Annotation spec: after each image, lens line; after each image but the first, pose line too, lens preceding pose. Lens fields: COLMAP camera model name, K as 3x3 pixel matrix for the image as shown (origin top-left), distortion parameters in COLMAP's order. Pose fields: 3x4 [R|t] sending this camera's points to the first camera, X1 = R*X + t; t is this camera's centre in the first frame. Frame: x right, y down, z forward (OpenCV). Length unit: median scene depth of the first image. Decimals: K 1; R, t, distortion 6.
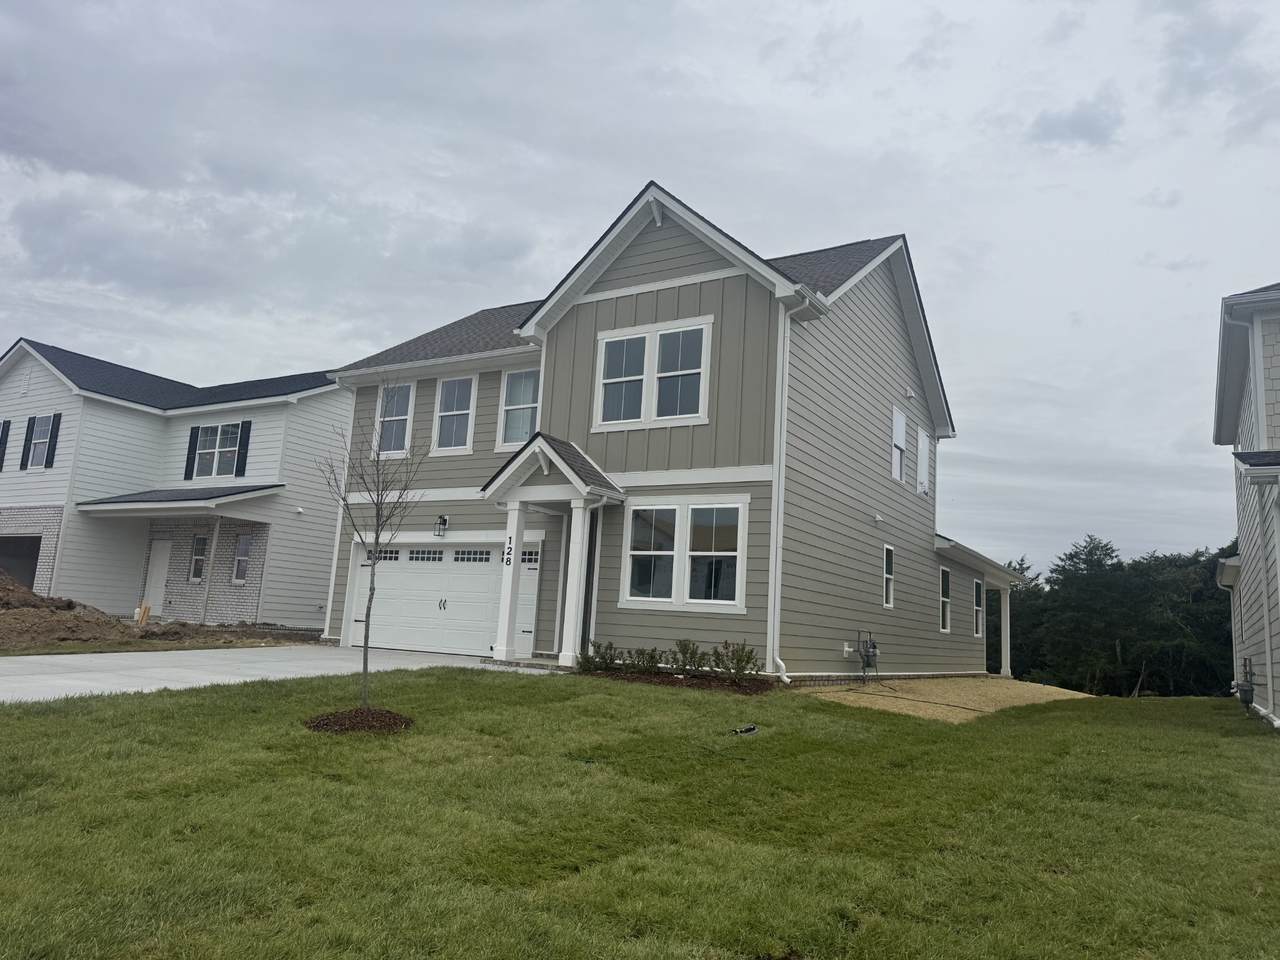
lens RADIAL K [[938.6, 0, 634.3], [0, 938.6, 492.4], [0, 0, 1]] dist [0.041748, -0.046392]
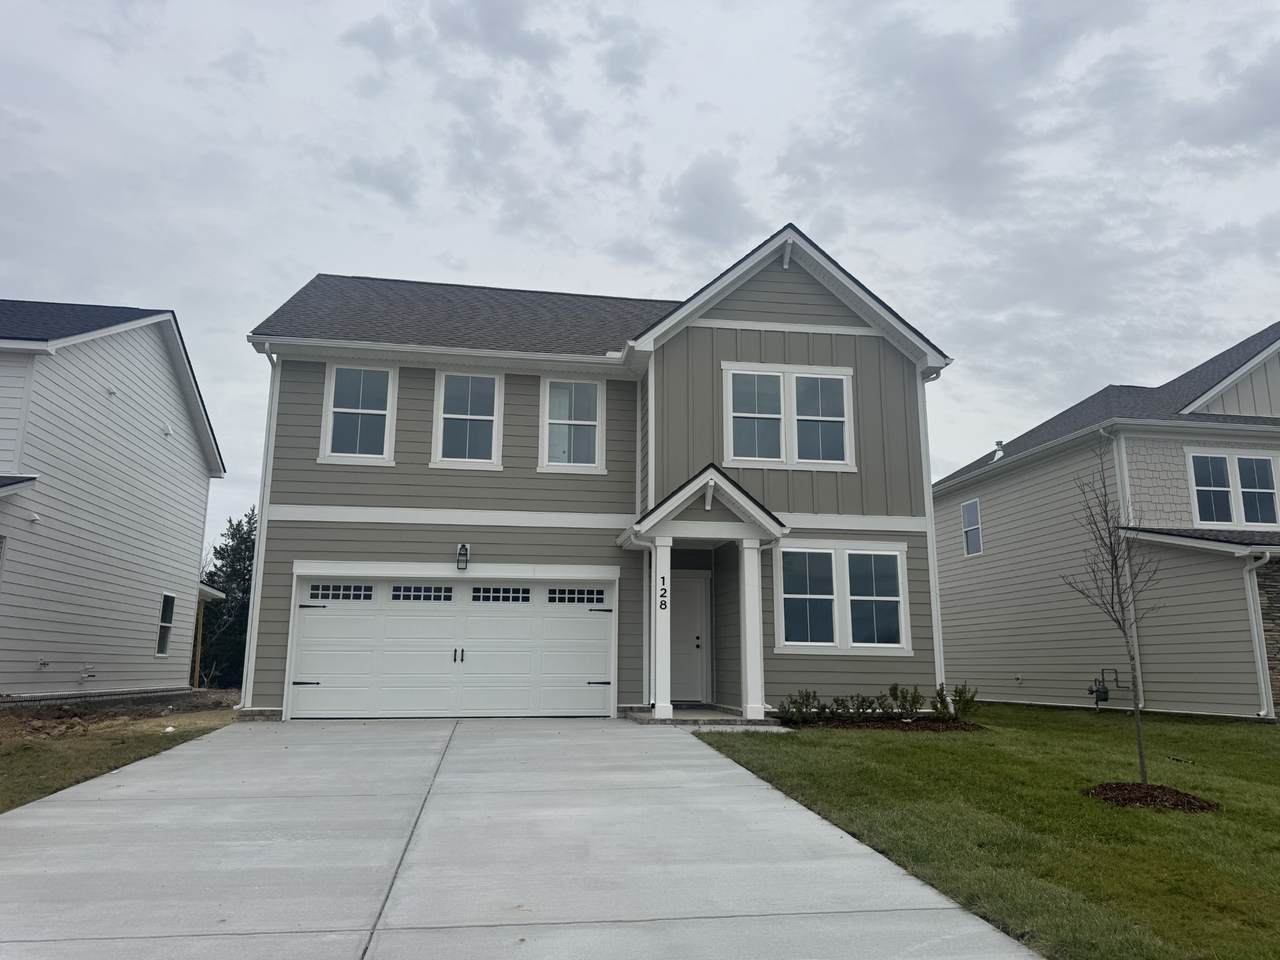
lens RADIAL K [[938.6, 0, 650.5], [0, 938.6, 477.1], [0, 0, 1]] dist [0.041748, -0.046392]
pose [[0.747536, 0.086365, 0.658583, -0.753778], [-0.059884, 0.996236, -0.062671, 0.010794], [-0.661517, 0.007410, 0.749894, 0.358767]]
